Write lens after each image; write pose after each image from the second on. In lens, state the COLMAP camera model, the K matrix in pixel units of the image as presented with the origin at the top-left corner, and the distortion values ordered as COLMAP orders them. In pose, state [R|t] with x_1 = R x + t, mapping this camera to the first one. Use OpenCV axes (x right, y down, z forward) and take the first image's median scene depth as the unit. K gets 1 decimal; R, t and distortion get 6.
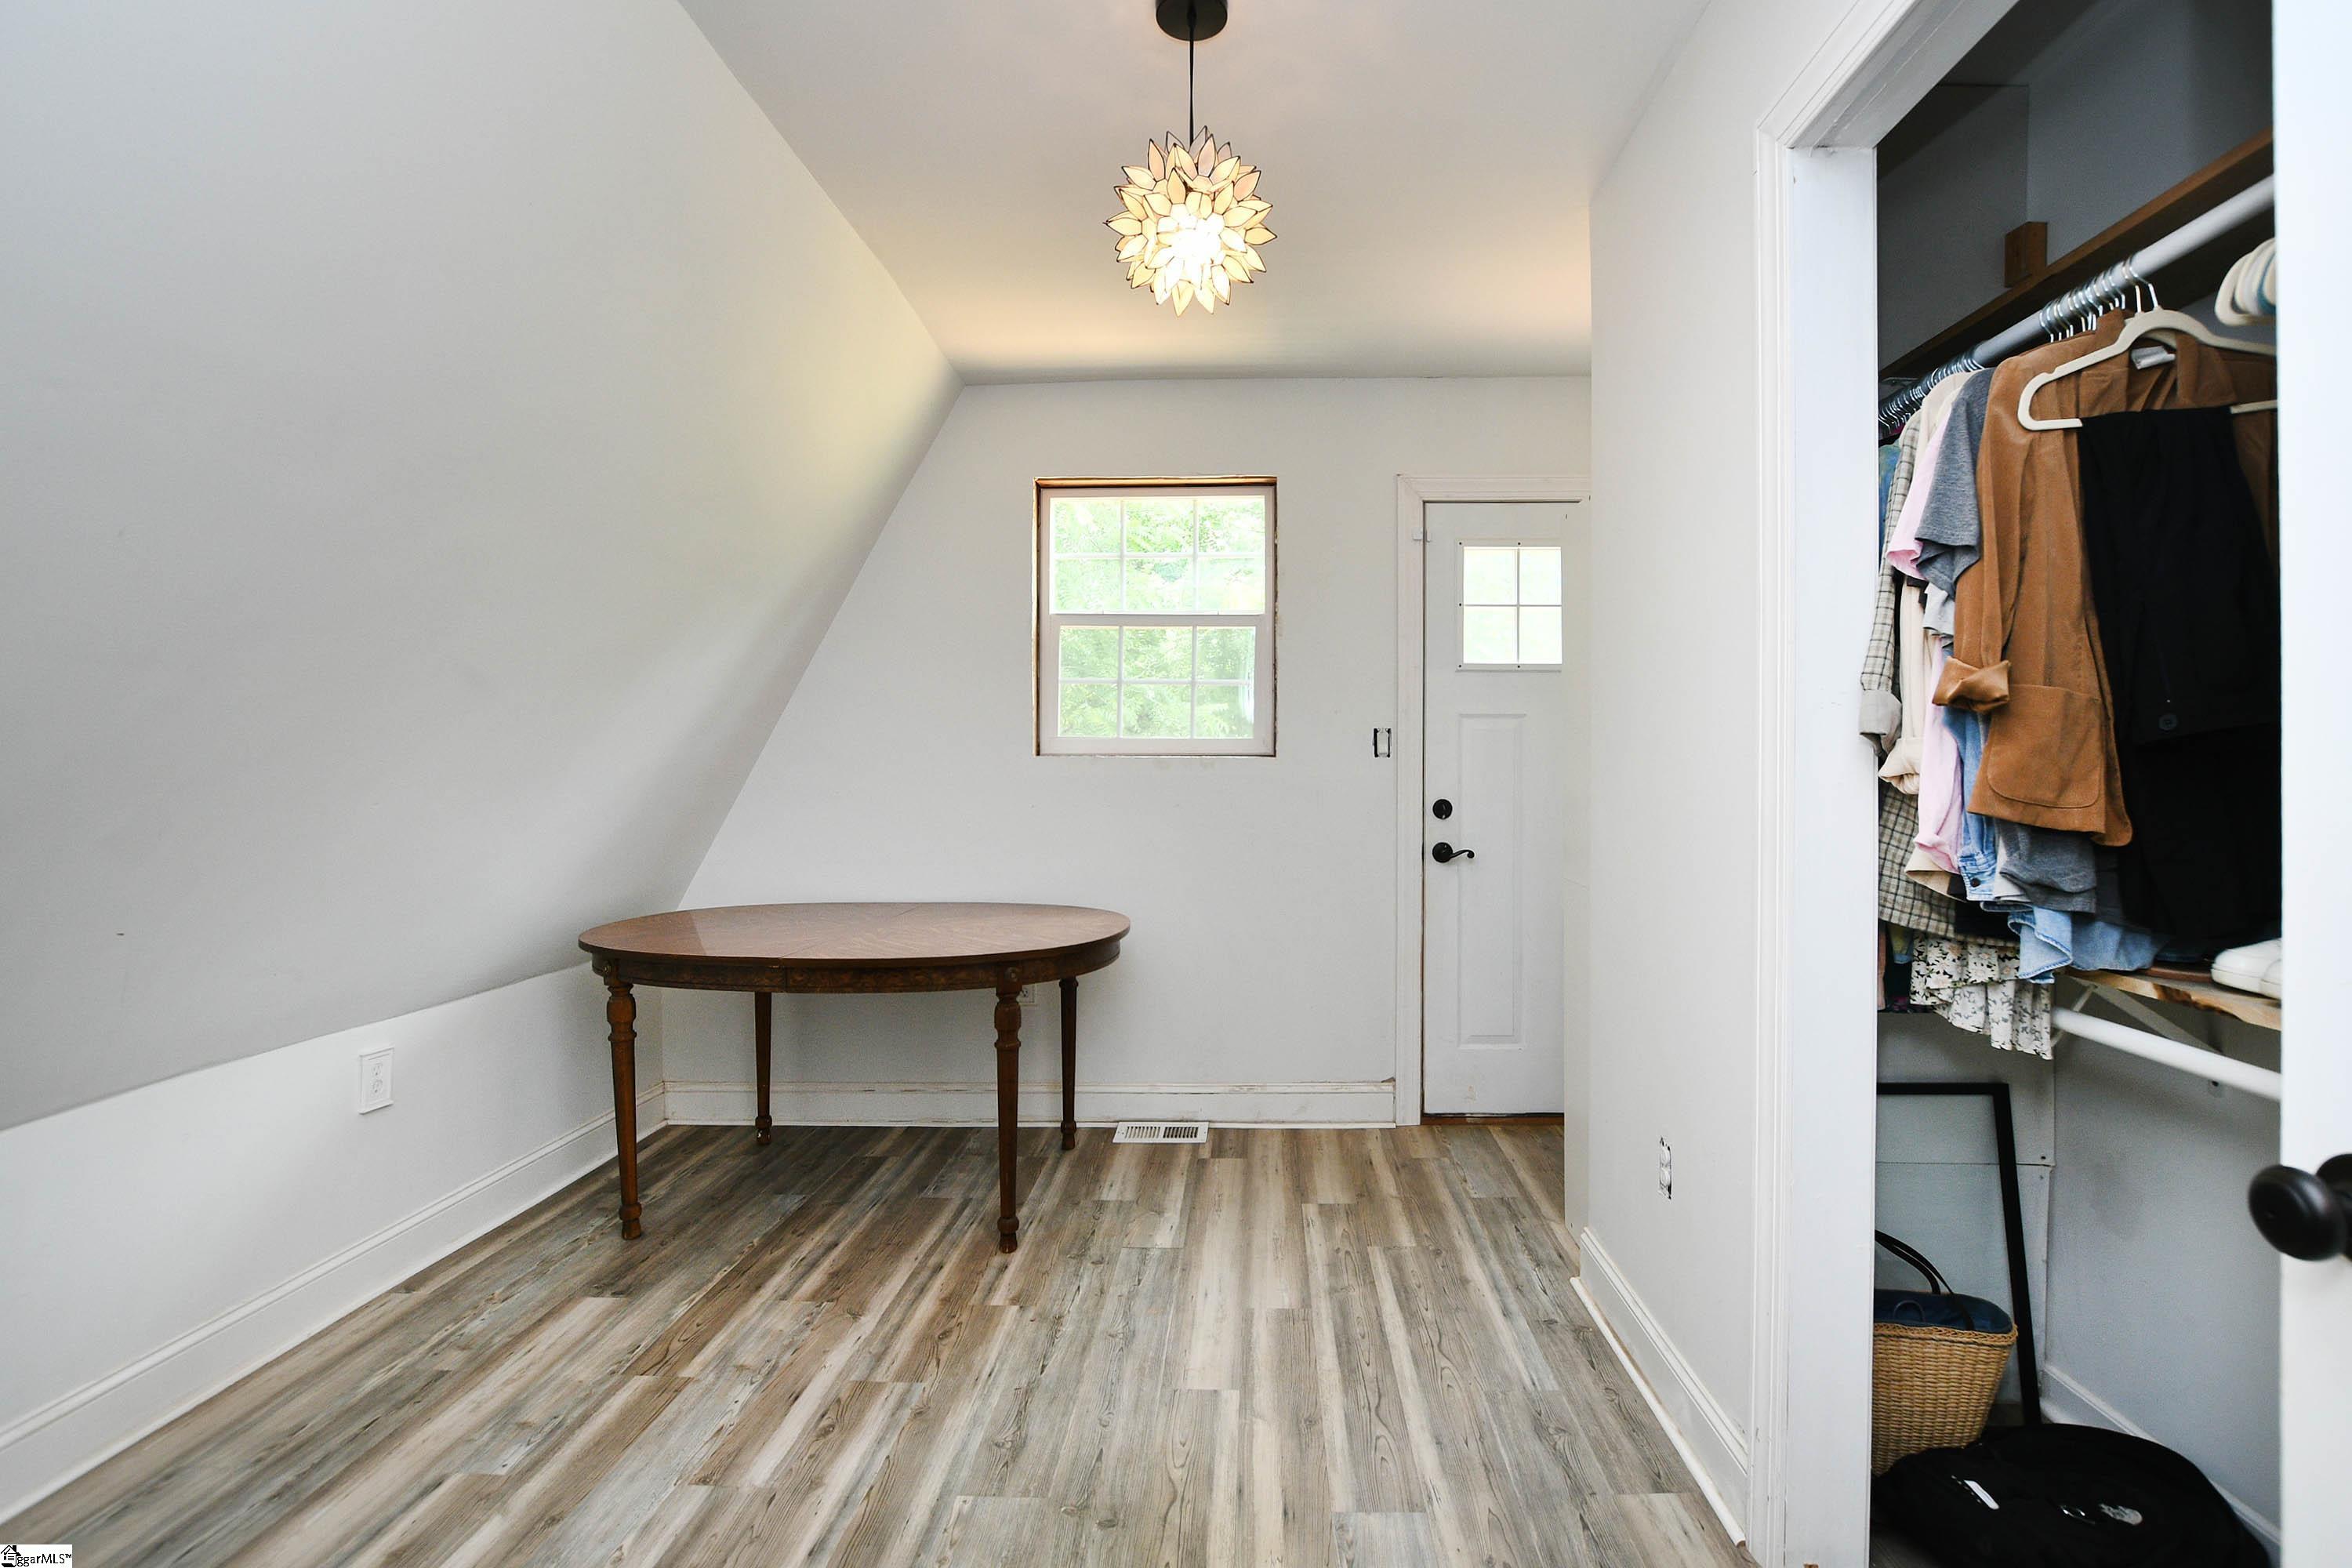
lens RADIAL K [[1064.5, 0, 1181.6], [0, 1064.5, 806.0], [0, 0, 1]] dist [-0.057705, 0.000245]
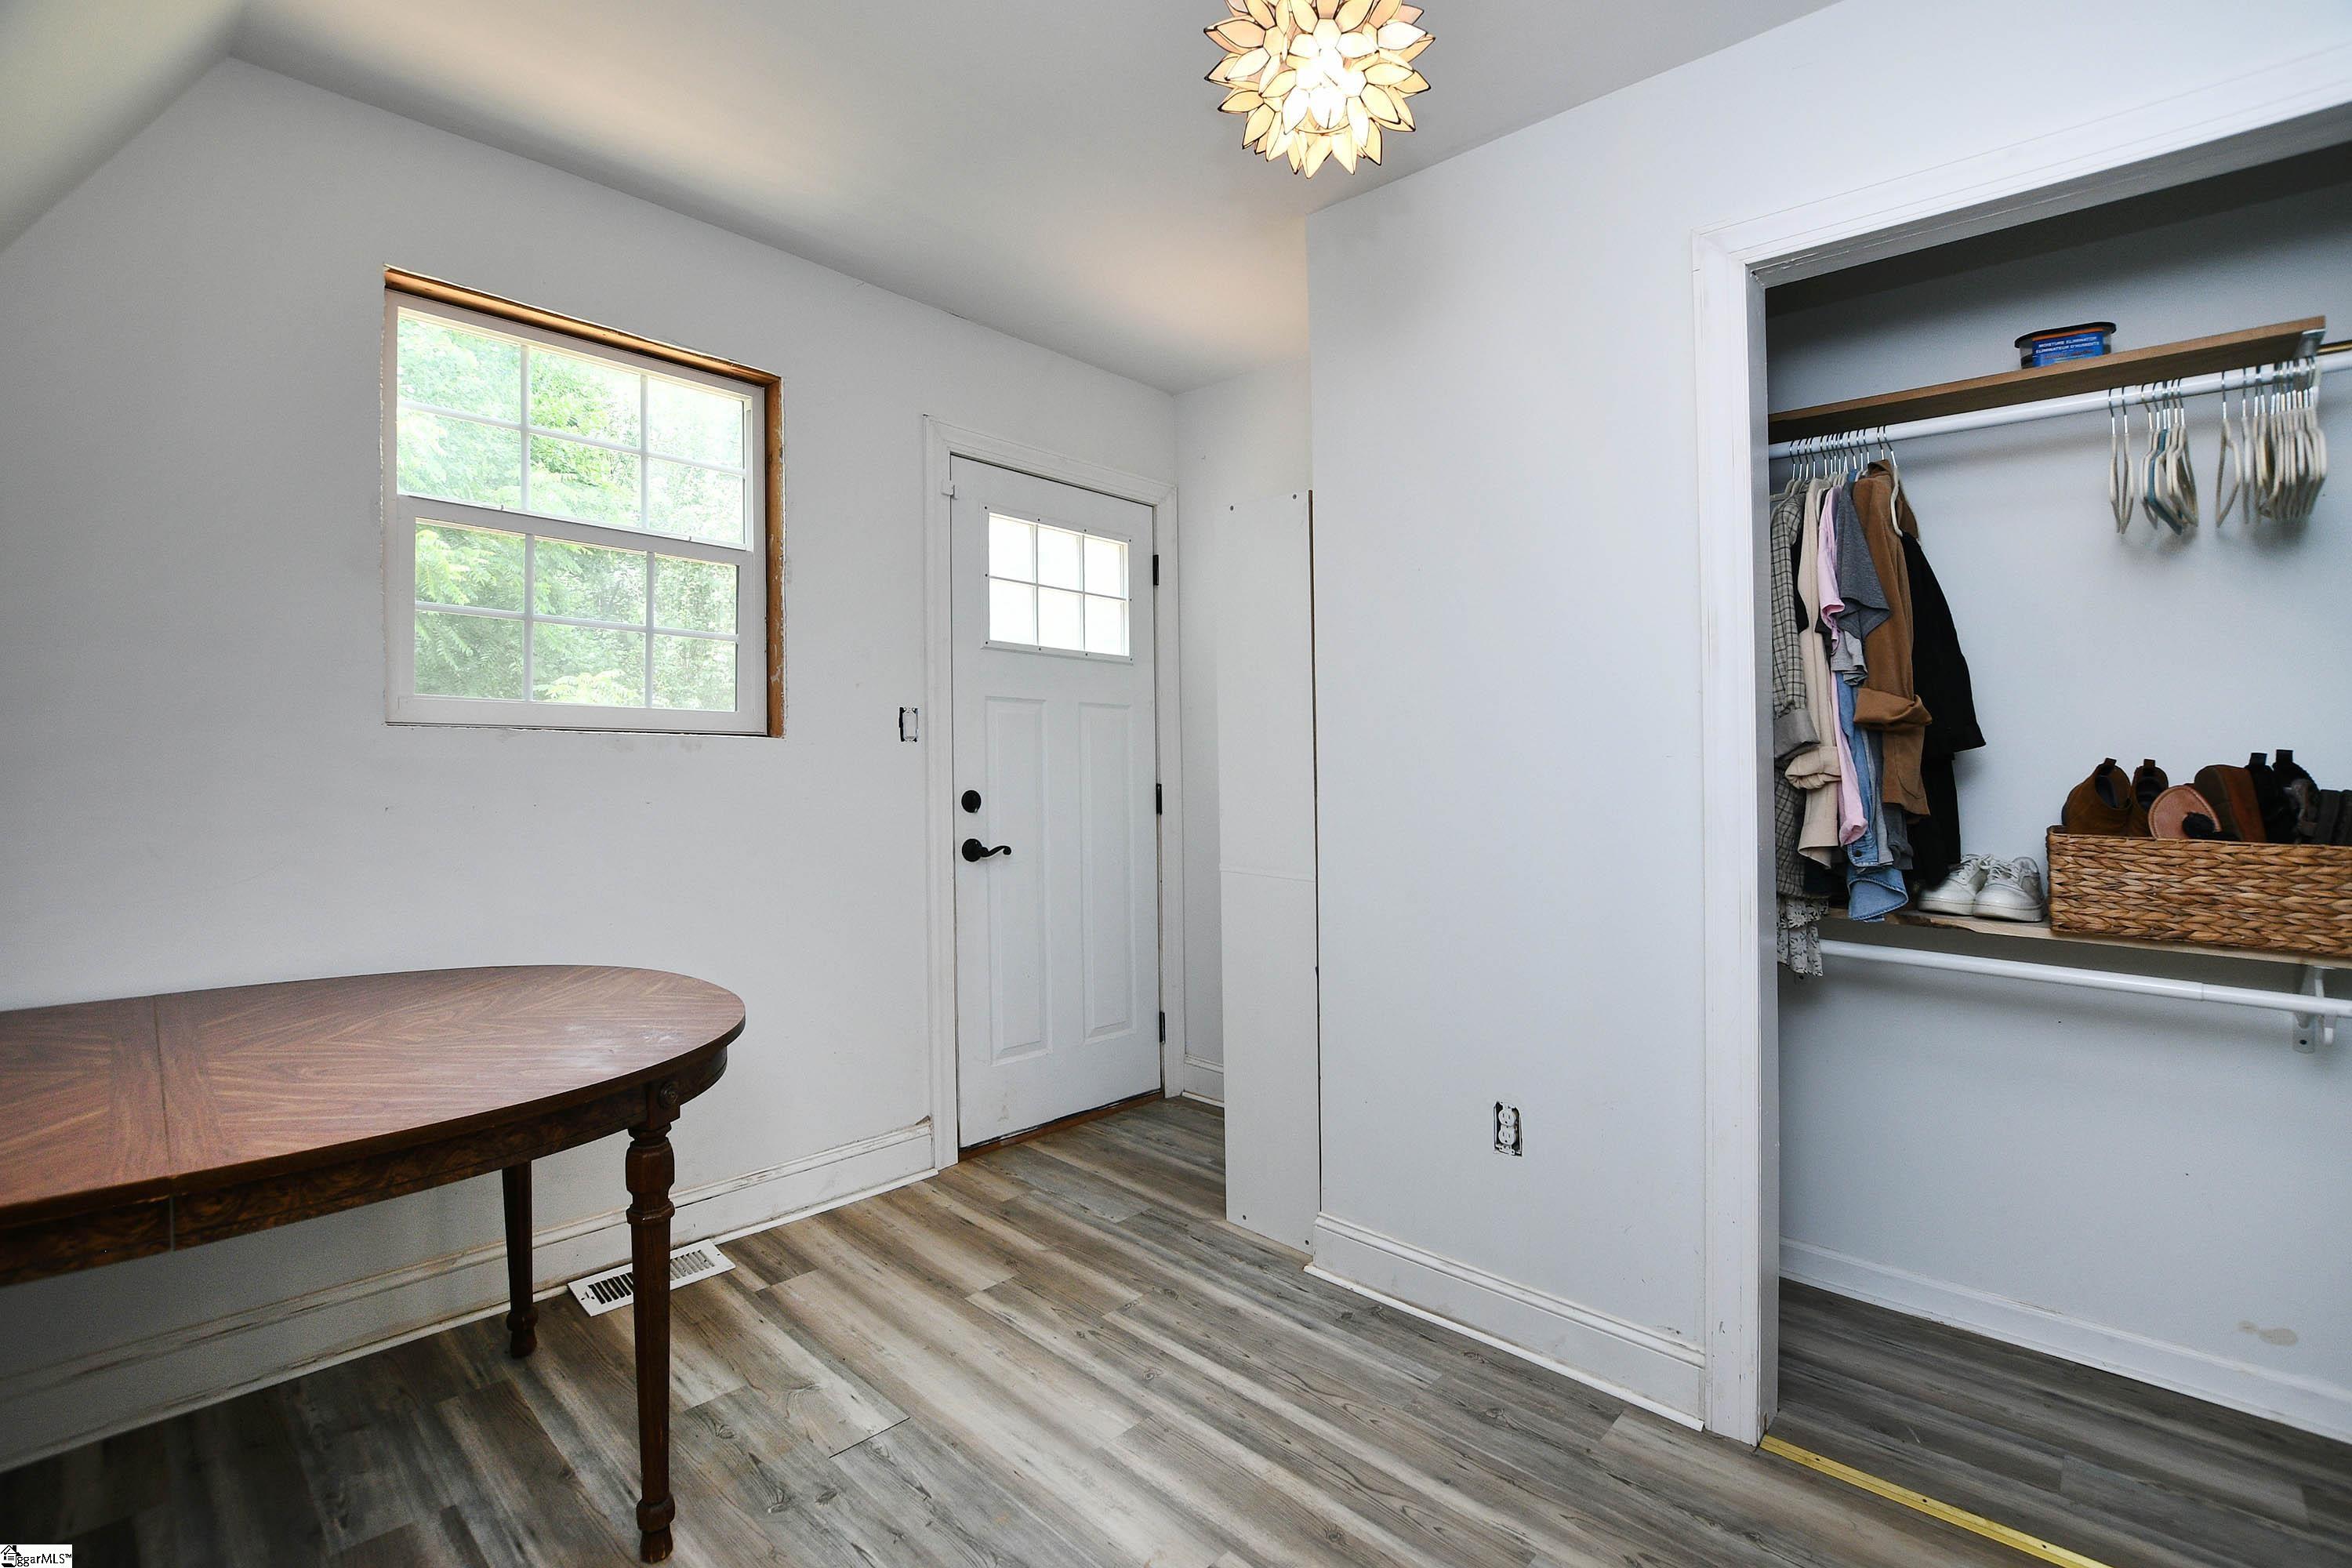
lens RADIAL K [[1049.3, 0, 1176.0], [0, 1049.3, 784.0], [0, 0, 1]] dist [-0.030768, 0.001007]
pose [[0.634537, -0.003128, 0.772886, -0.349634], [0.007861, 0.999966, -0.002407, -0.008758], [-0.772852, 0.007603, 0.634540, 0.331264]]
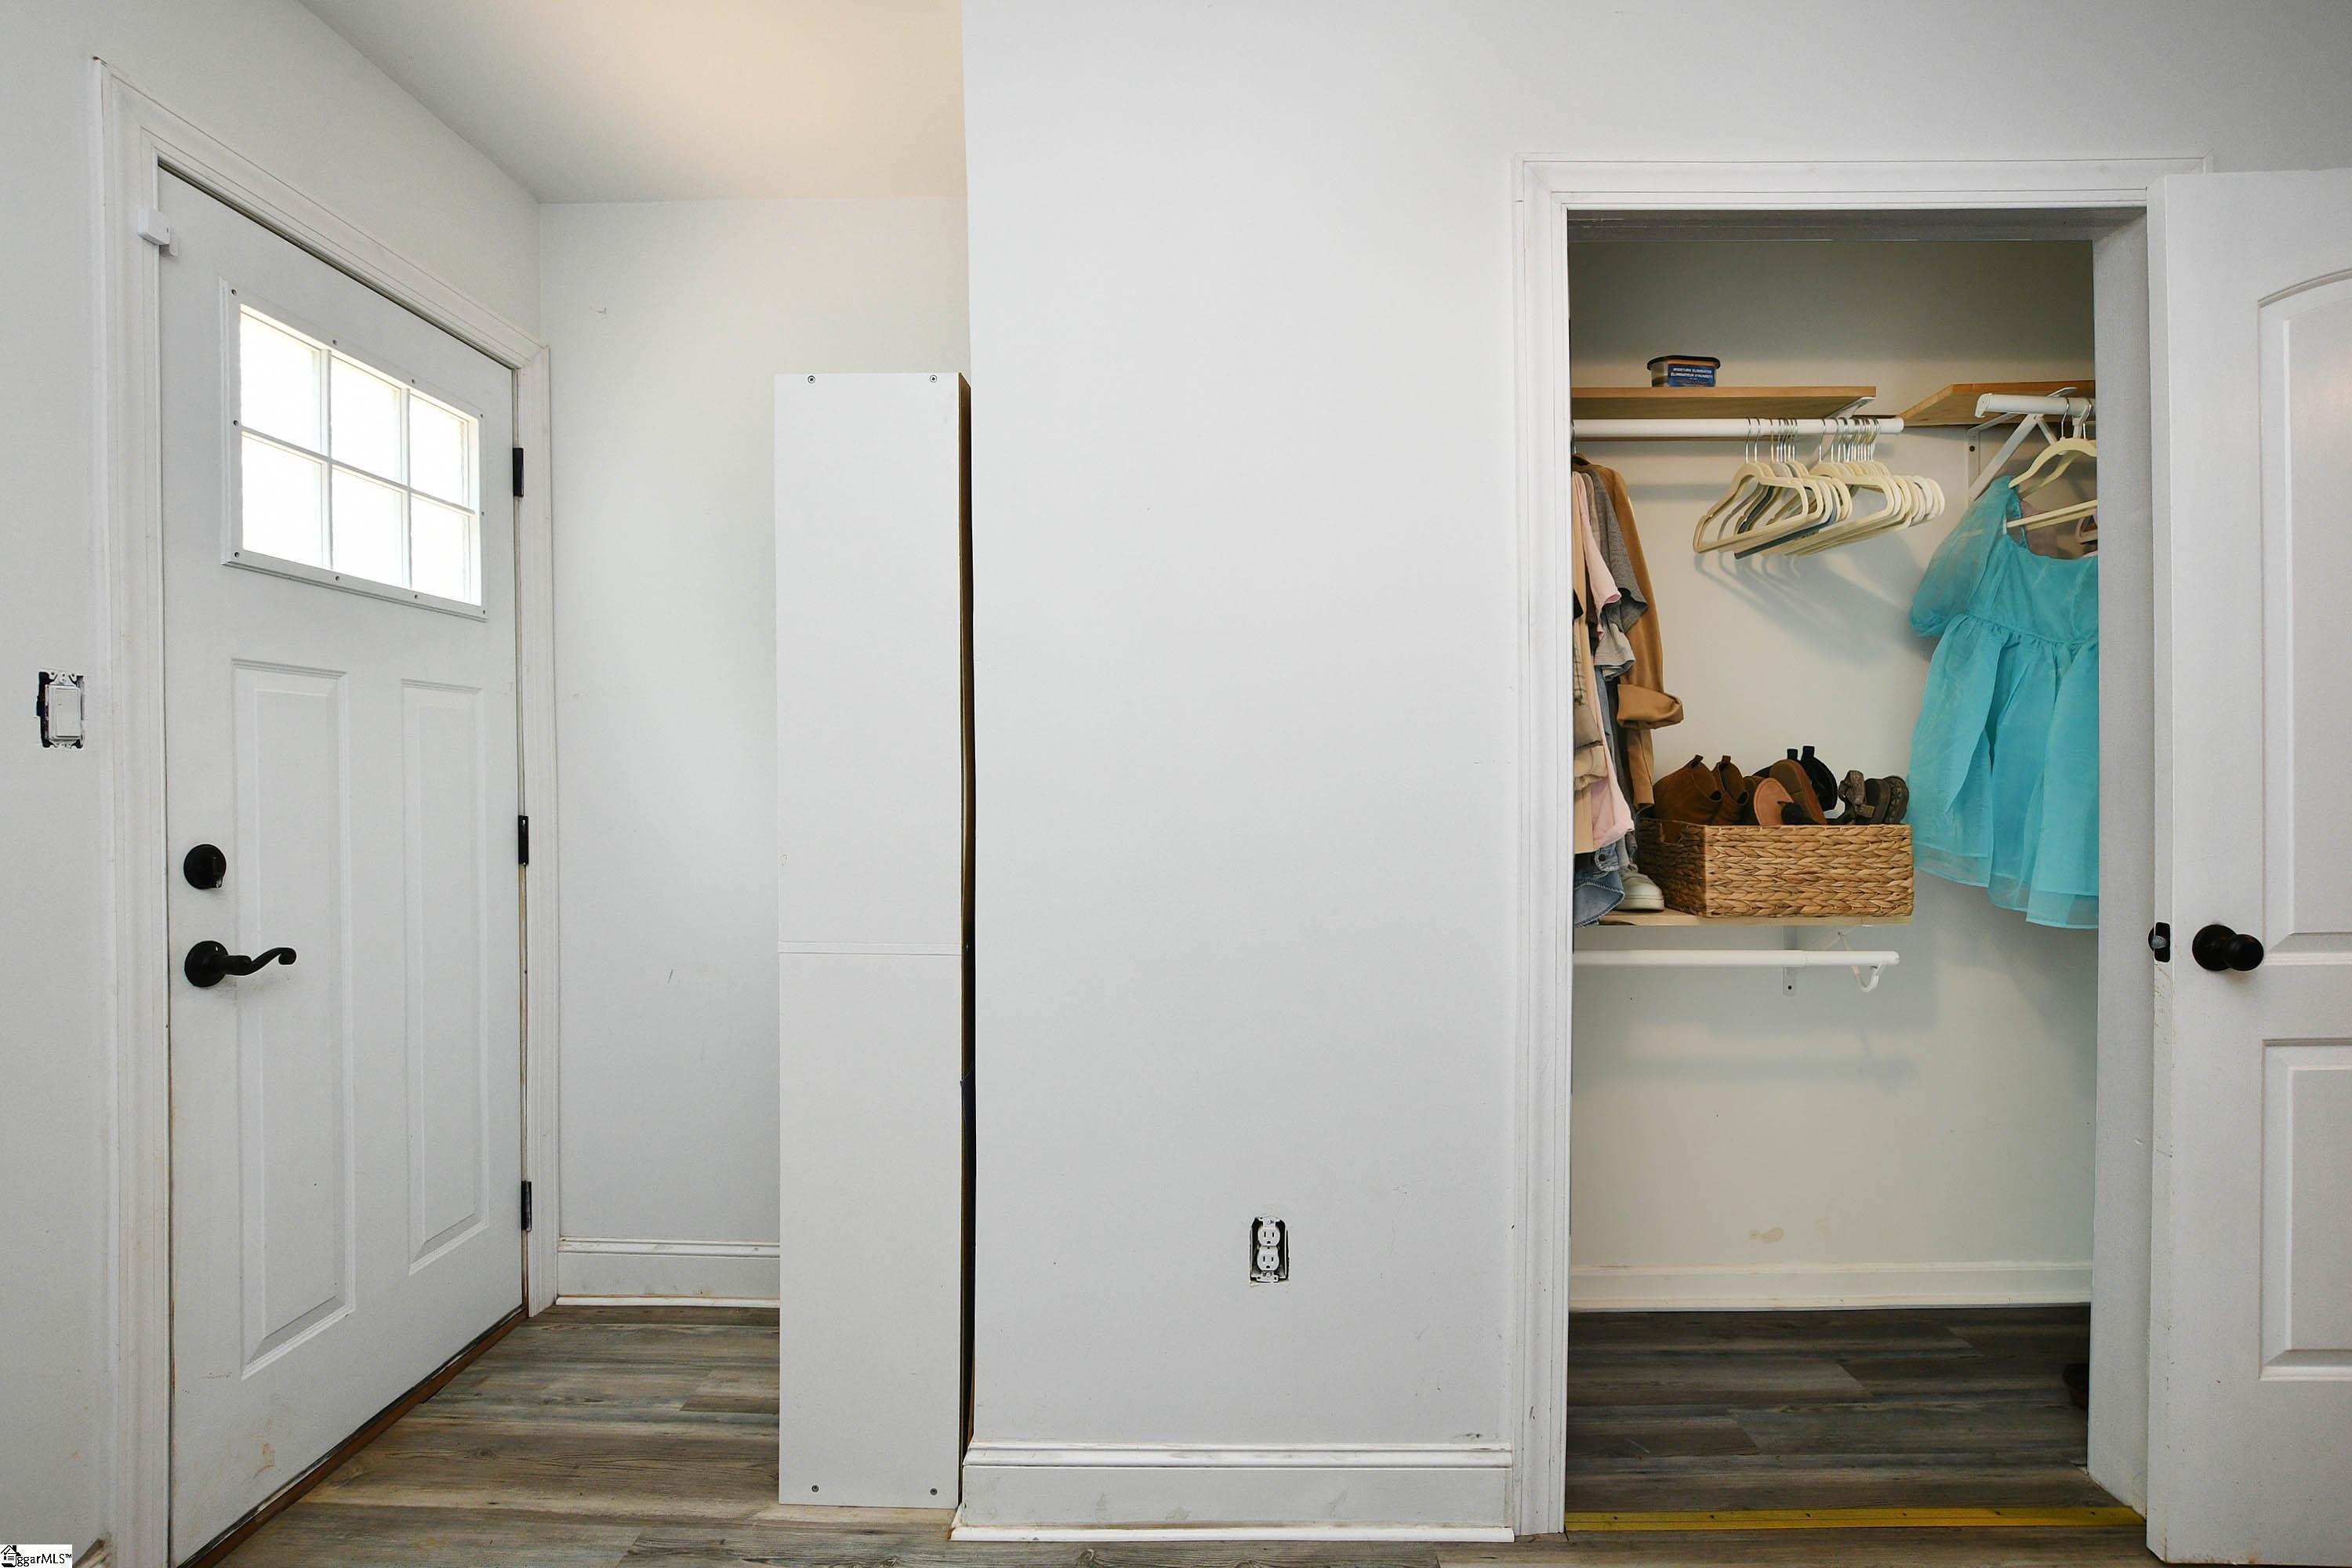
lens RADIAL K [[1126.8, 0, 1175.6], [0, 1126.8, 755.0], [0, 0, 1]] dist [-0.041954, 0.009734]
pose [[-0.037870, 0.020777, 0.999067, -0.246184], [0.039383, 0.999038, -0.019283, -0.020575], [-0.998506, 0.038616, -0.038651, 0.655337]]
